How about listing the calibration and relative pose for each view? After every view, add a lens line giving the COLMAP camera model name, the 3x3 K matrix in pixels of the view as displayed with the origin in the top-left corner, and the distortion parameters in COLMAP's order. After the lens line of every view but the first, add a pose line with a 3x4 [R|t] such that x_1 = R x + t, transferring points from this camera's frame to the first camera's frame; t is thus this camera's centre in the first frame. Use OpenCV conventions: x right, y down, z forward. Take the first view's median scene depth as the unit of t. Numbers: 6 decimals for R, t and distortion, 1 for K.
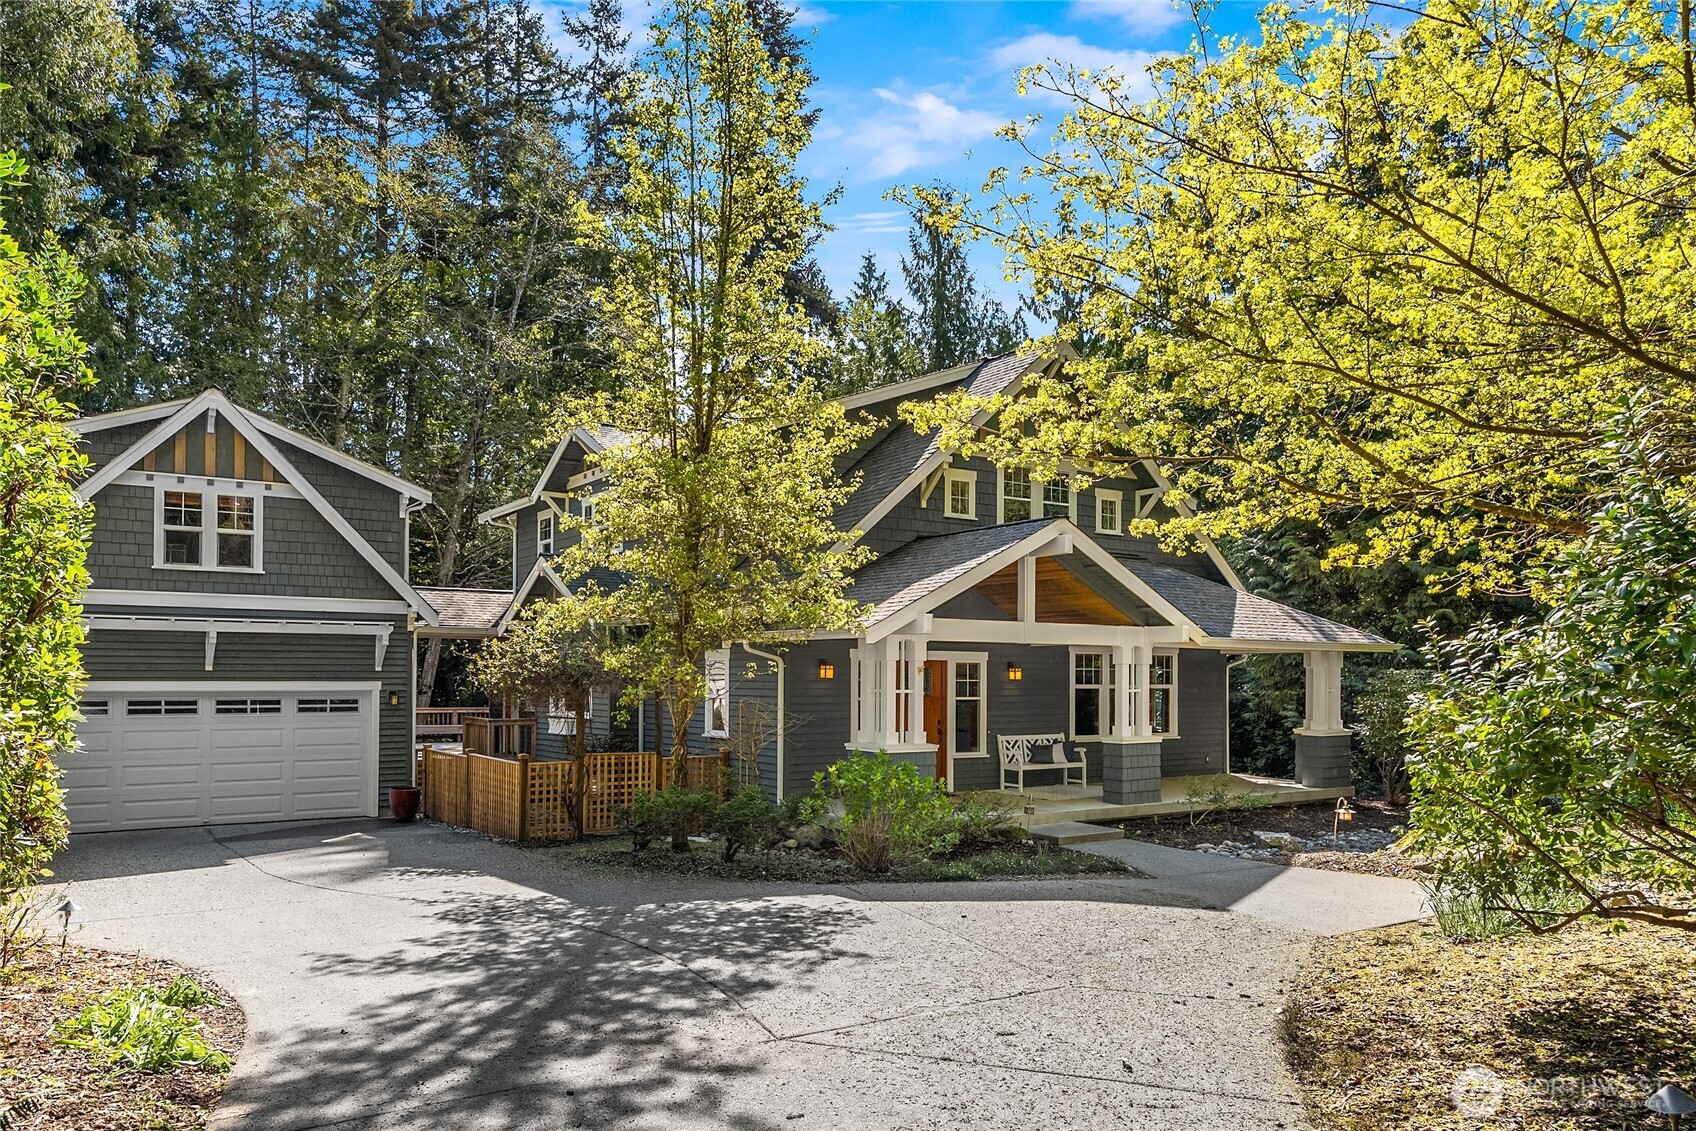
lens RADIAL K [[1156.7, 0, 846.8], [0, 1156.7, 569.8], [0, 0, 1]] dist [0.011717, -0.010088]
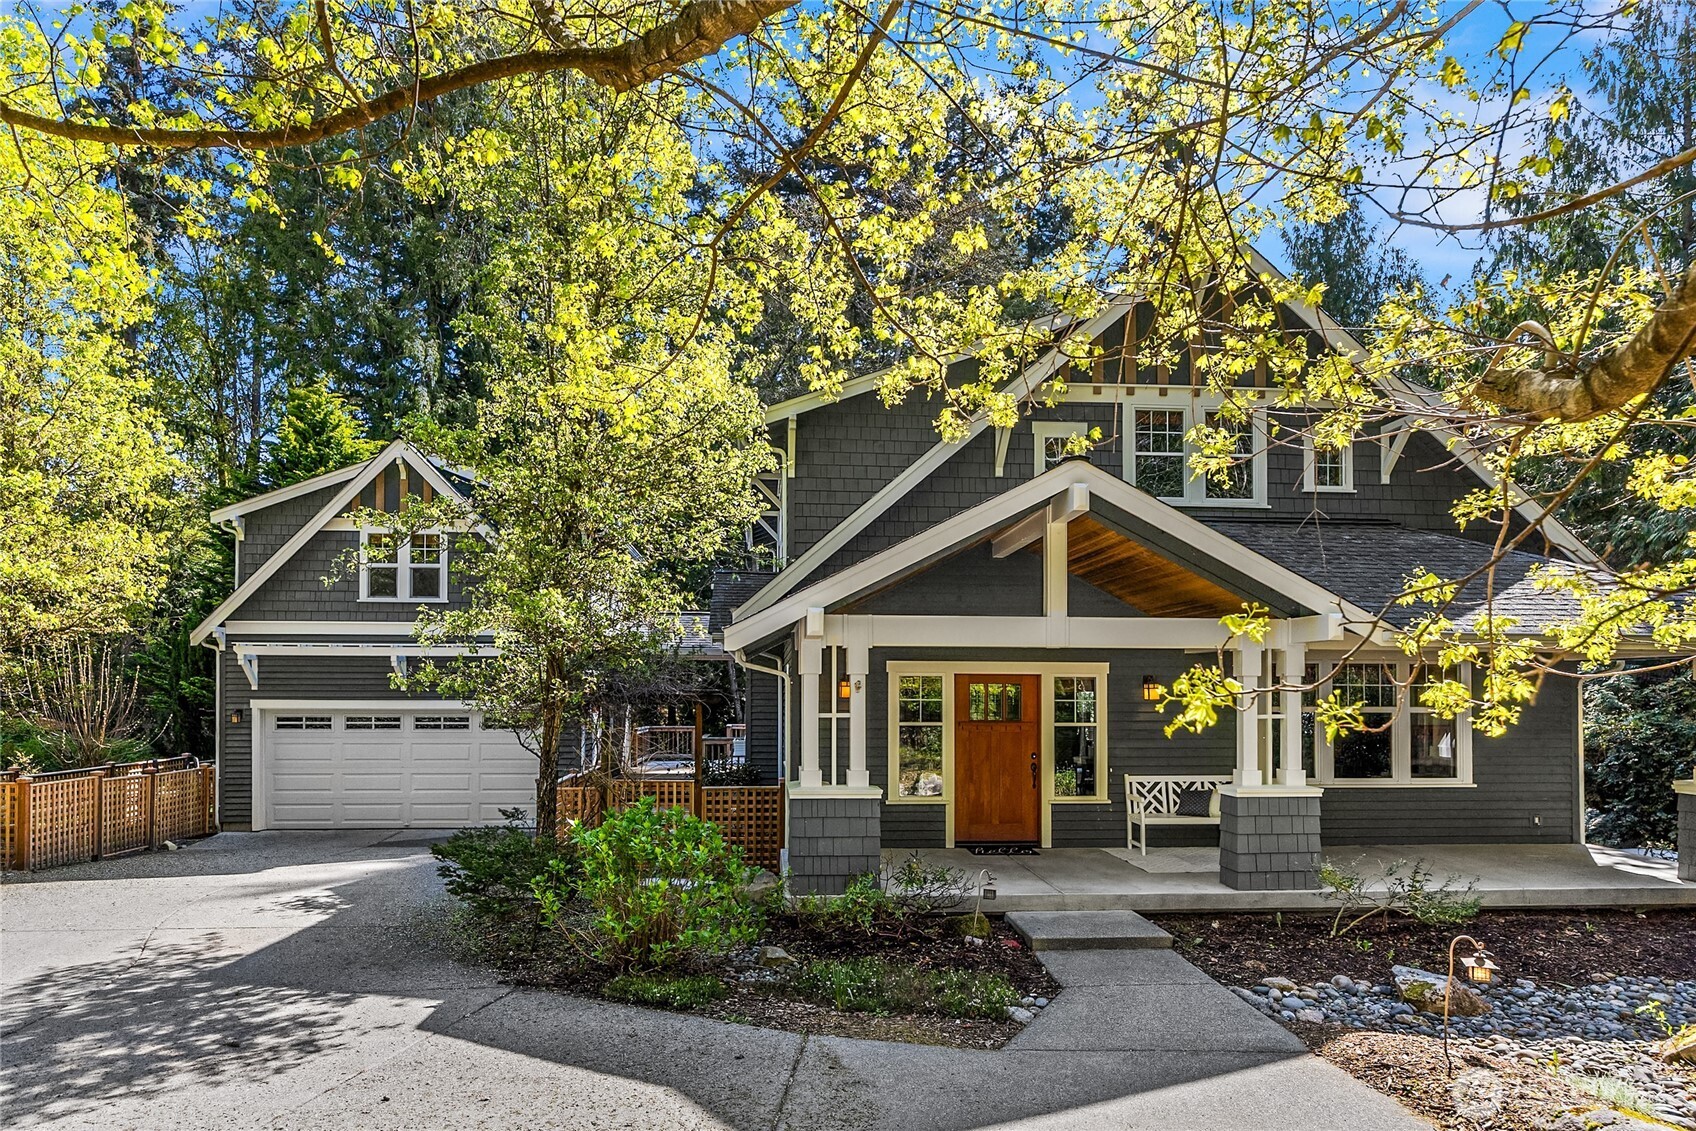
lens RADIAL K [[1003.3, 0, 853.9], [0, 1003.3, 632.0], [0, 0, 1]] dist [0.004350, 0.002344]
pose [[0.869711, -0.032629, -0.492481, 0.309967], [0.044091, 0.998959, 0.011680, 0.038290], [0.491588, -0.031872, 0.870245, 0.374266]]
